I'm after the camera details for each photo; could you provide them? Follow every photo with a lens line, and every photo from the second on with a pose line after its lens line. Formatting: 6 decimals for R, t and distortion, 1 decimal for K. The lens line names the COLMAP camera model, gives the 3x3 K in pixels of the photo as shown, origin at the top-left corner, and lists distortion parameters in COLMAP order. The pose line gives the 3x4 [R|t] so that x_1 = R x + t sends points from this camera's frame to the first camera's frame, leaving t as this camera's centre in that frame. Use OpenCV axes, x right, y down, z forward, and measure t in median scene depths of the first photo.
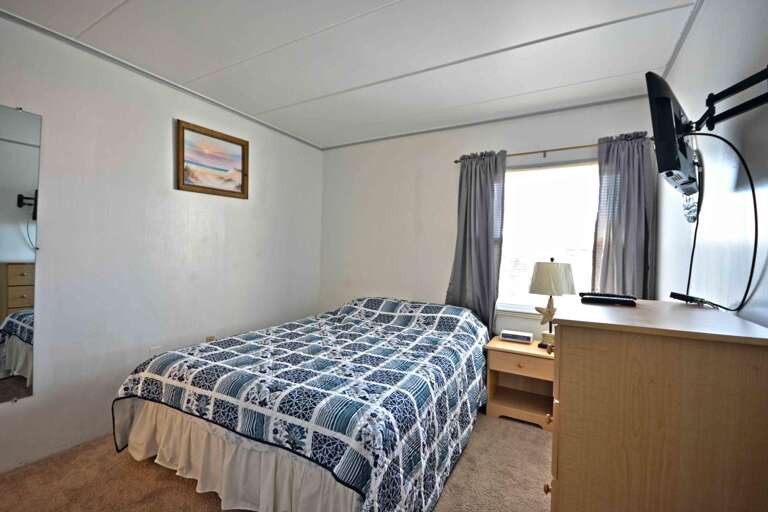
lens RADIAL K [[337.5, 0, 383.2], [0, 337.5, 255.1], [0, 0, 1]] dist [-0.004257, -0.001797]
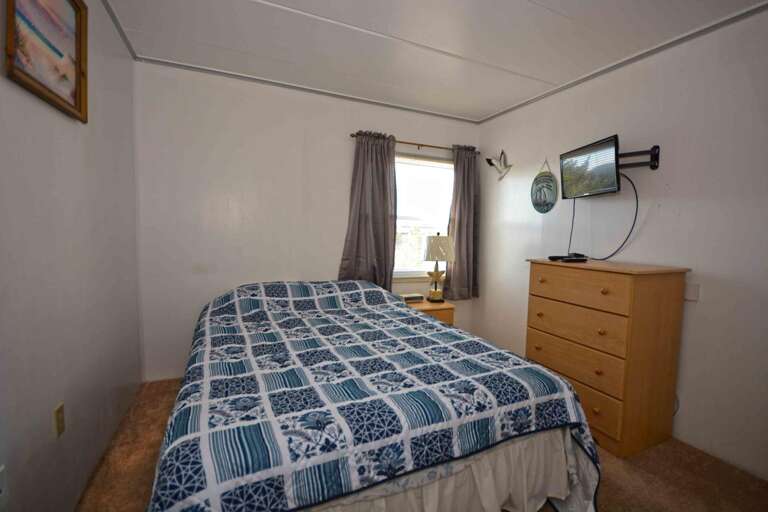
lens RADIAL K [[337.5, 0, 382.5], [0, 337.5, 251.5], [0, 0, 1]] dist [-0.004257, -0.001797]
pose [[0.605806, -0.055357, 0.793684, -0.645487], [-0.008503, 0.997069, 0.076032, -0.016015], [-0.795567, -0.052810, 0.603560, 0.379353]]
